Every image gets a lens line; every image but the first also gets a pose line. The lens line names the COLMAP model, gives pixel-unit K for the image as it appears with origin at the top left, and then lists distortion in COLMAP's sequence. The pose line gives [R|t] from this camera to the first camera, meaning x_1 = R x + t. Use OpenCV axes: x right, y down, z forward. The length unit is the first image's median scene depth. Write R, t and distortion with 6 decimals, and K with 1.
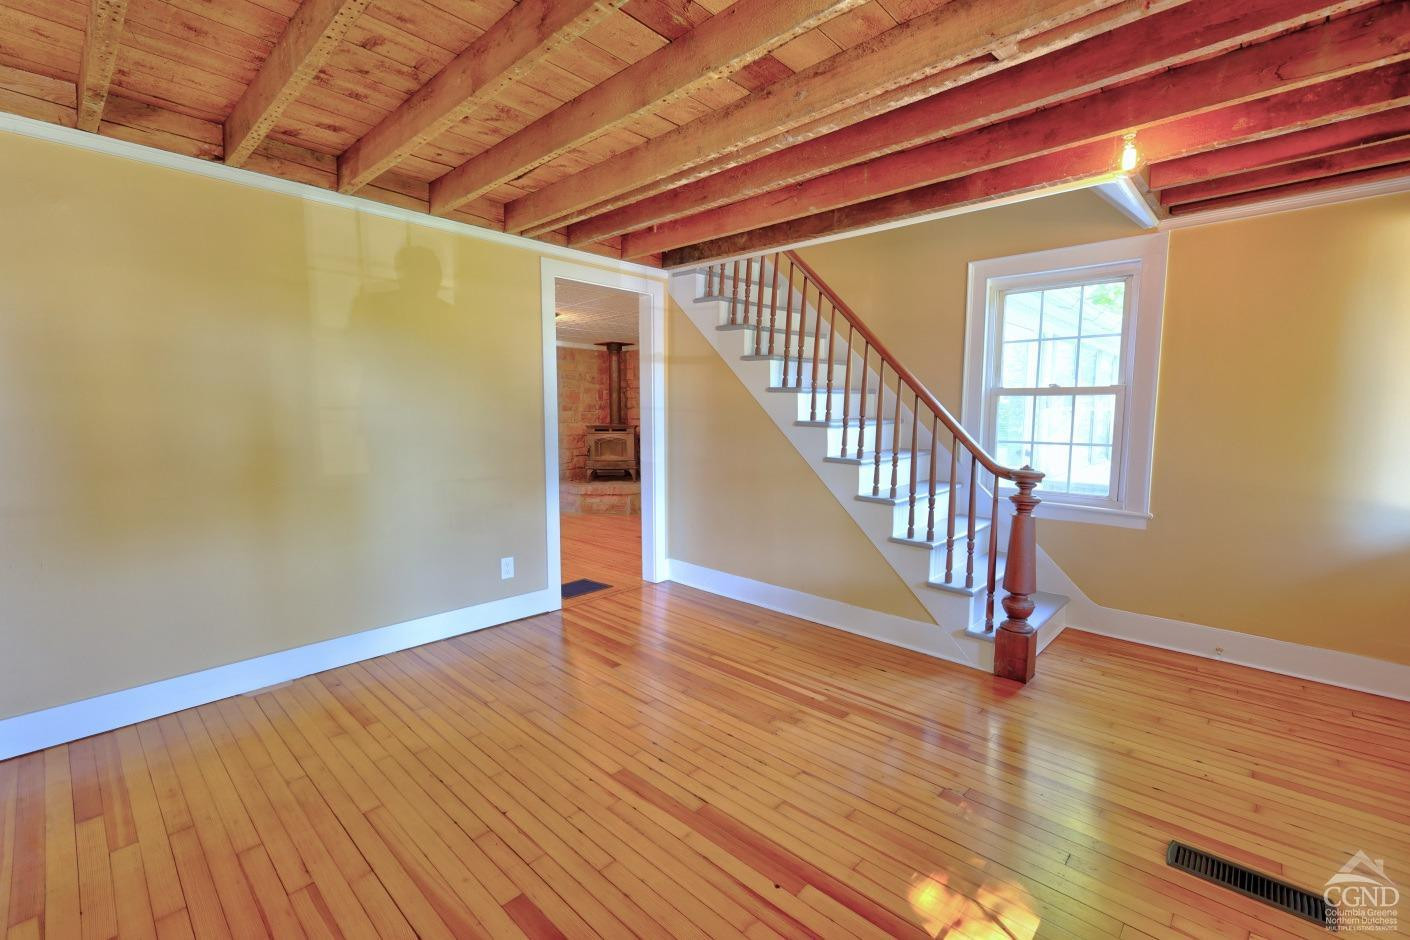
lens RADIAL K [[610.6, 0, 703.0], [0, 610.6, 472.5], [0, 0, 1]] dist [0.004631, -0.000287]
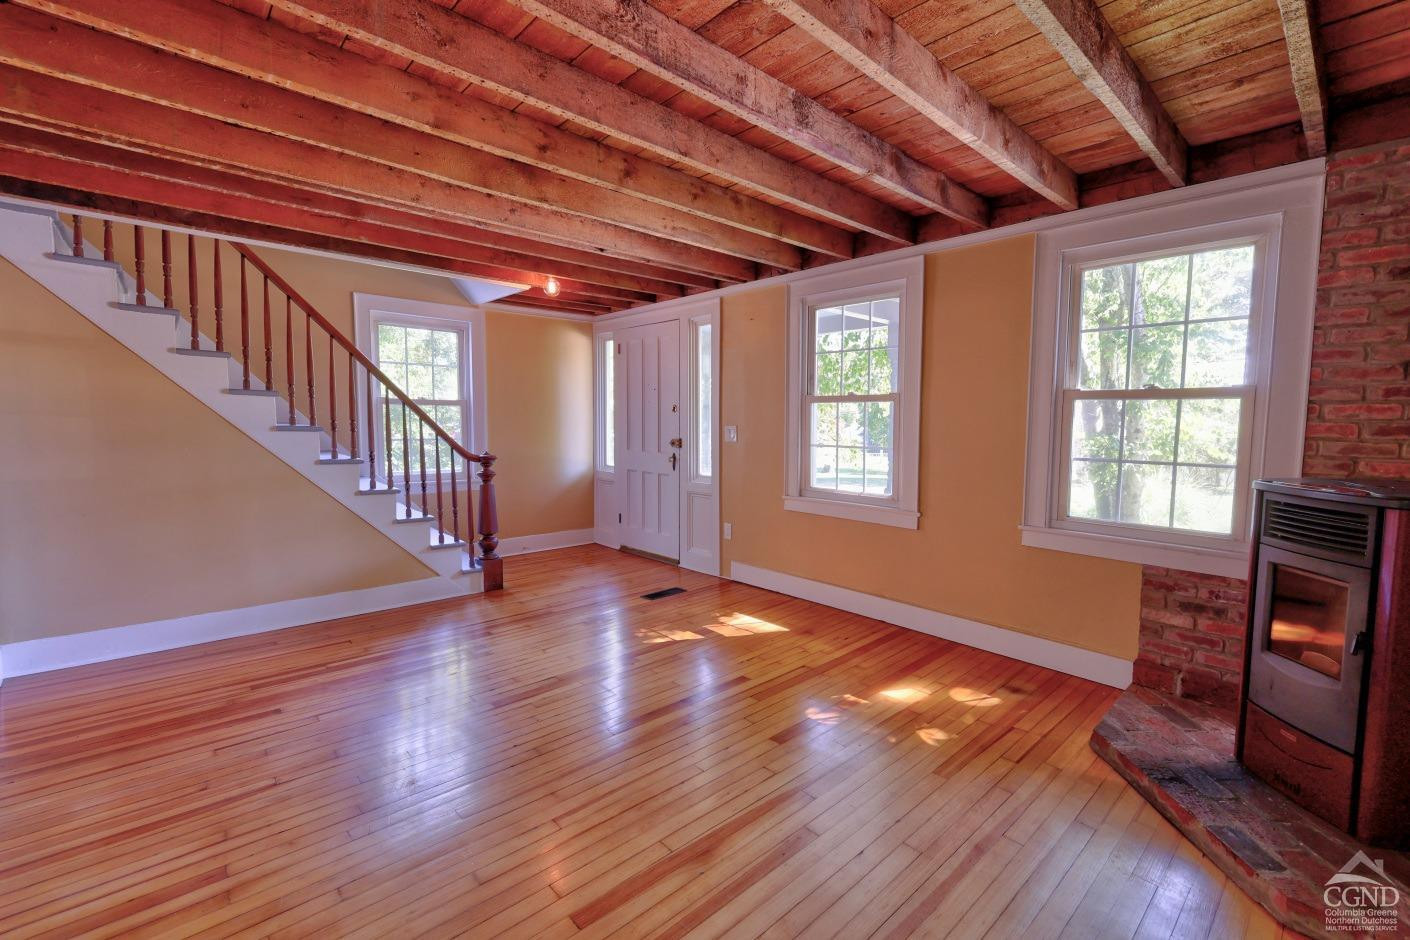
lens RADIAL K [[610.6, 0, 708.8], [0, 610.6, 468.4], [0, 0, 1]] dist [0.004631, -0.000287]
pose [[0.069768, -0.080864, 0.994280, -0.944903], [0.092358, 0.992952, 0.074275, -0.031172], [-0.993279, 0.086648, 0.076745, 0.308364]]
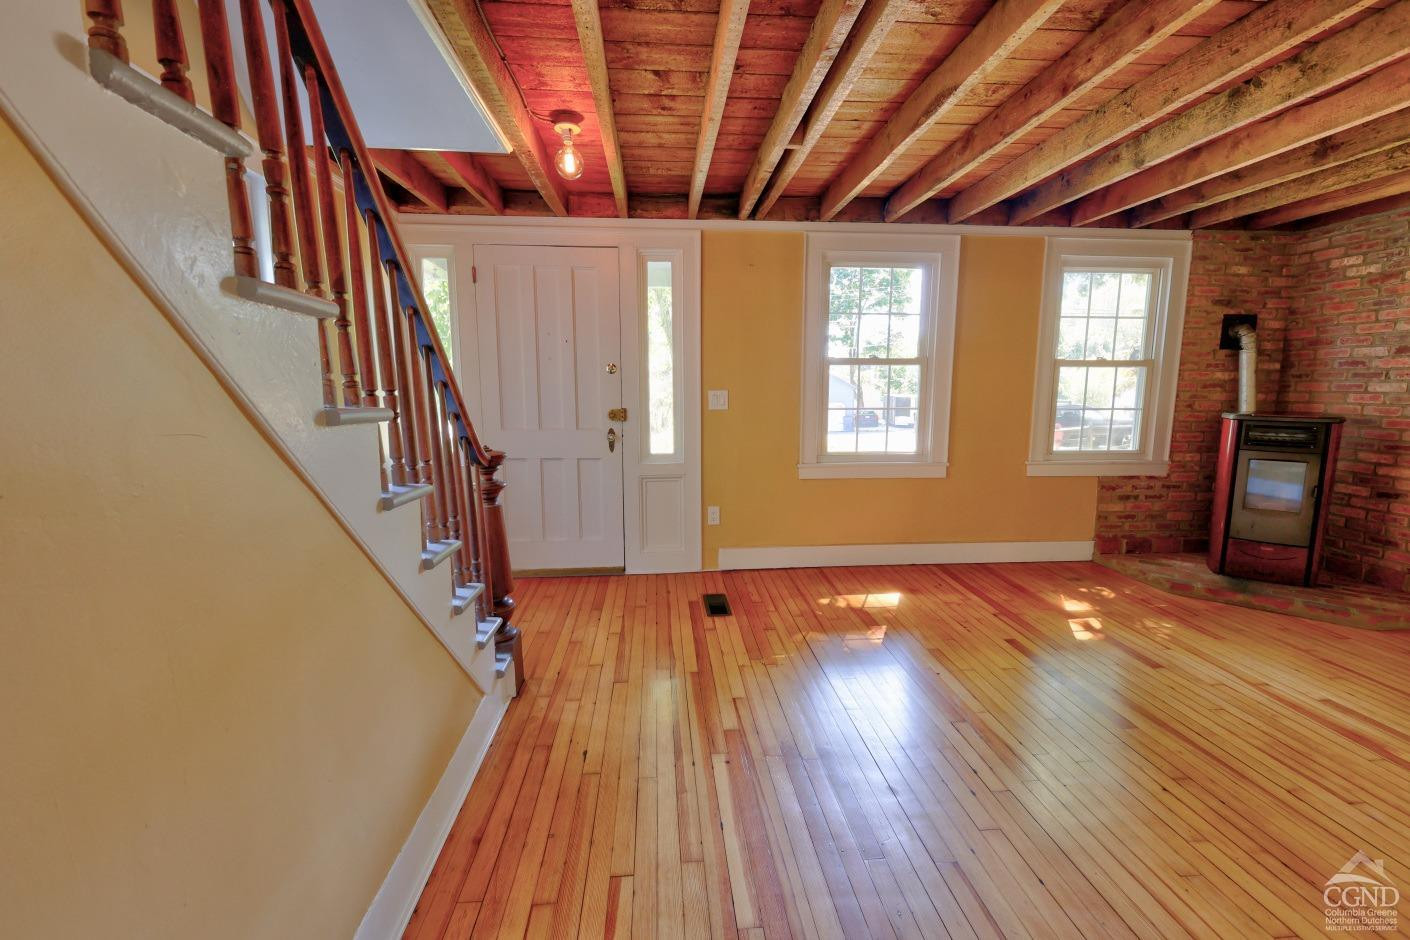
lens RADIAL K [[610.6, 0, 708.9], [0, 610.6, 466.2], [0, 0, 1]] dist [0.004631, -0.000287]
pose [[-0.745618, -0.090977, 0.660134, -0.245335], [0.066272, 0.975602, 0.209307, -0.135069], [-0.663070, 0.199811, -0.721397, 1.354049]]
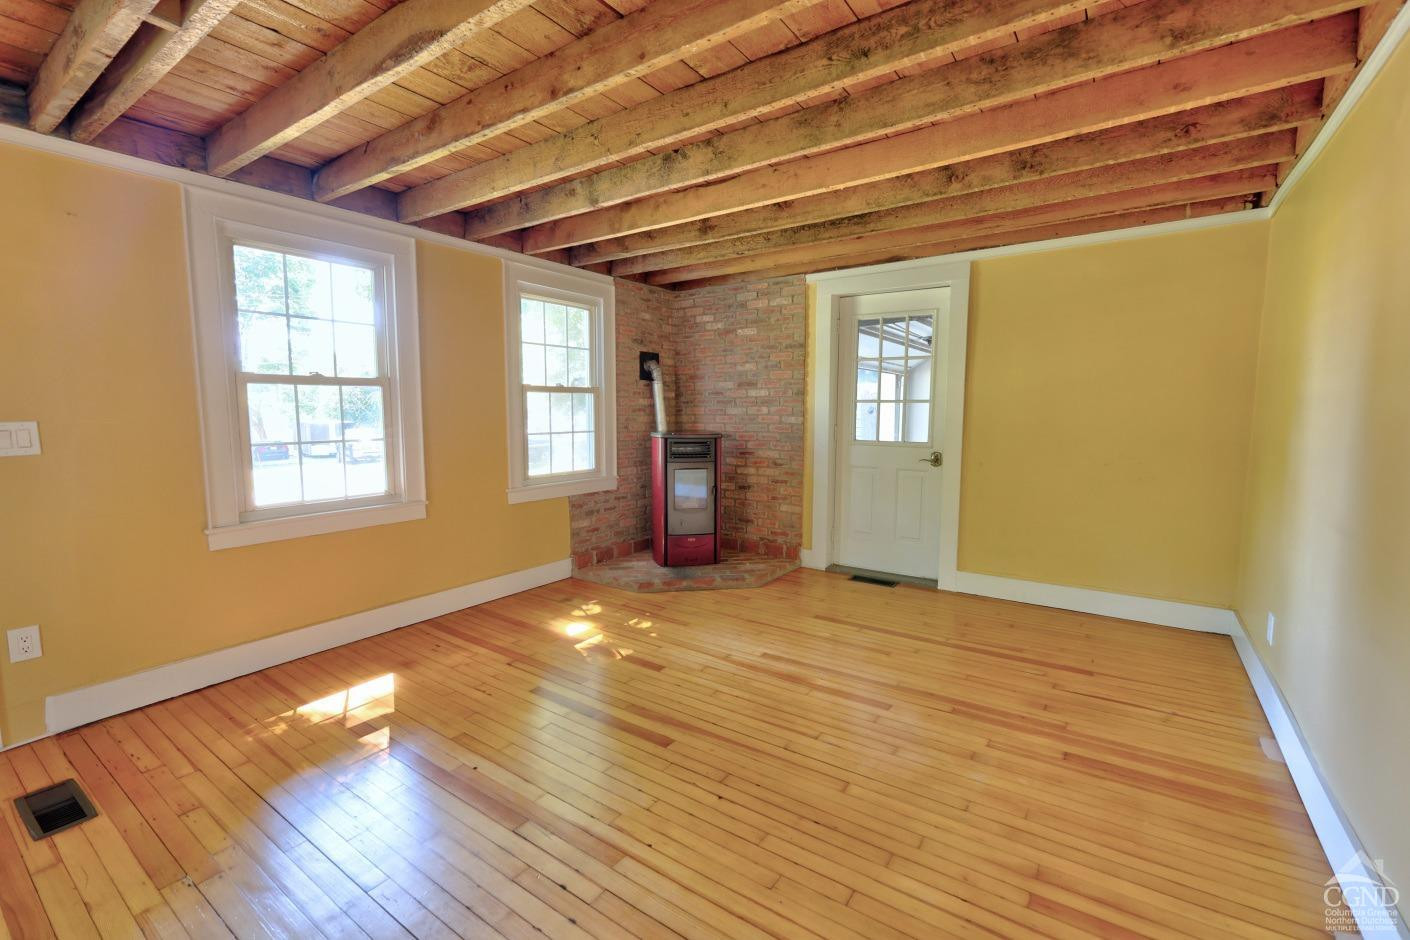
lens RADIAL K [[610.6, 0, 708.3], [0, 610.6, 466.1], [0, 0, 1]] dist [0.004631, -0.000287]
pose [[-0.989122, 0.014894, -0.146341, -0.104729], [-0.014067, 0.980723, 0.194895, -0.122557], [0.146423, 0.194833, -0.969845, 1.216810]]
